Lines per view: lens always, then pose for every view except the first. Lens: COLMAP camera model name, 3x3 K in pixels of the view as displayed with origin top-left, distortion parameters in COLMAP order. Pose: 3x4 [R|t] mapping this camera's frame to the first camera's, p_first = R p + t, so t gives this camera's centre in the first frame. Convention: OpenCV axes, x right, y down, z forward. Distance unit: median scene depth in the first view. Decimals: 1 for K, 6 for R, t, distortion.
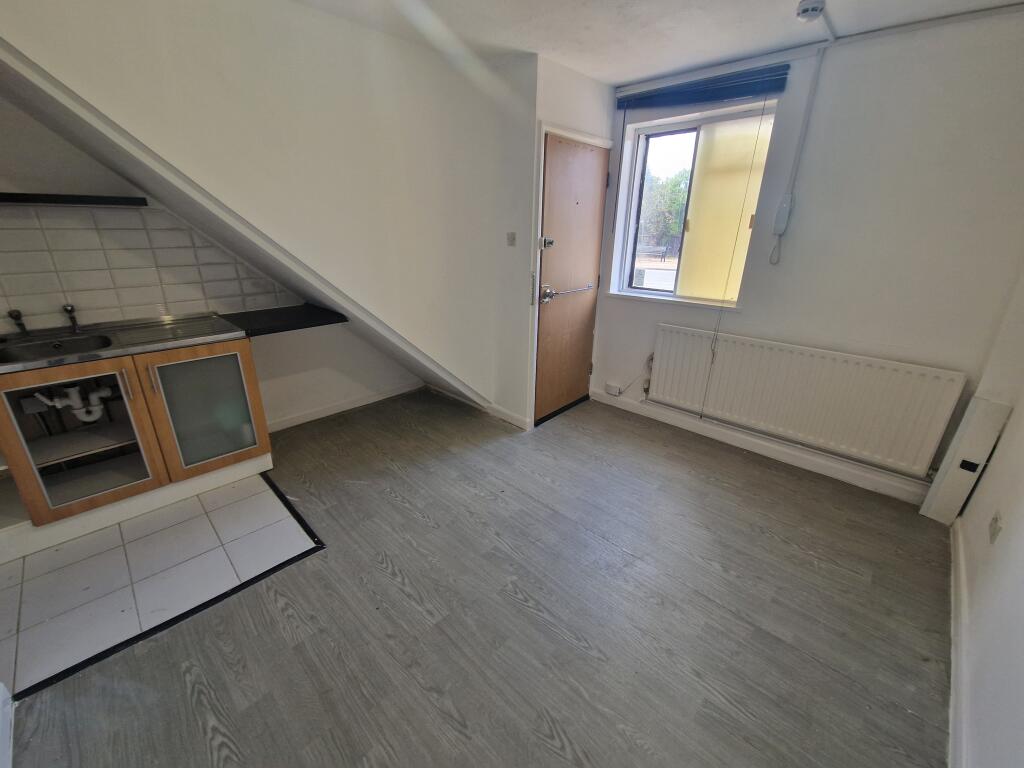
lens RADIAL K [[417.4, 0, 506.4], [0, 417.4, 384.6], [0, 0, 1]] dist [-0.002420, -0.000325]
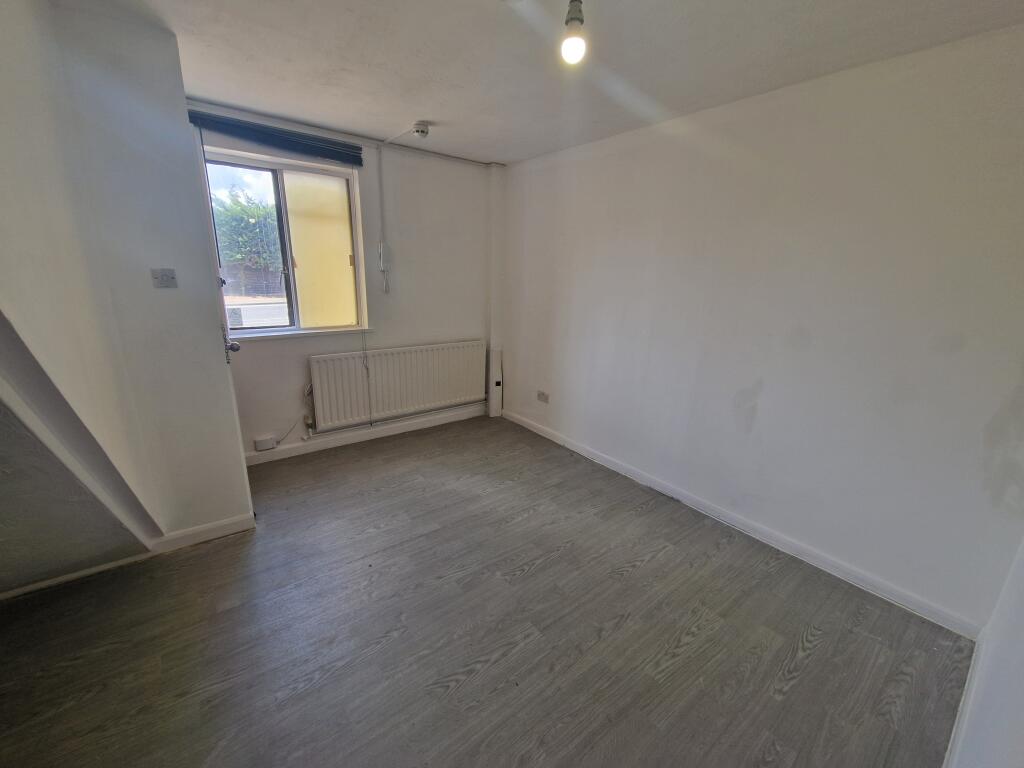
lens RADIAL K [[417.4, 0, 508.5], [0, 417.4, 384.4], [0, 0, 1]] dist [-0.002420, -0.000325]
pose [[0.139919, -0.264066, 0.954302, -0.779972], [0.323455, 0.923098, 0.208007, -0.198032], [-0.935842, 0.279570, 0.214573, 0.501706]]
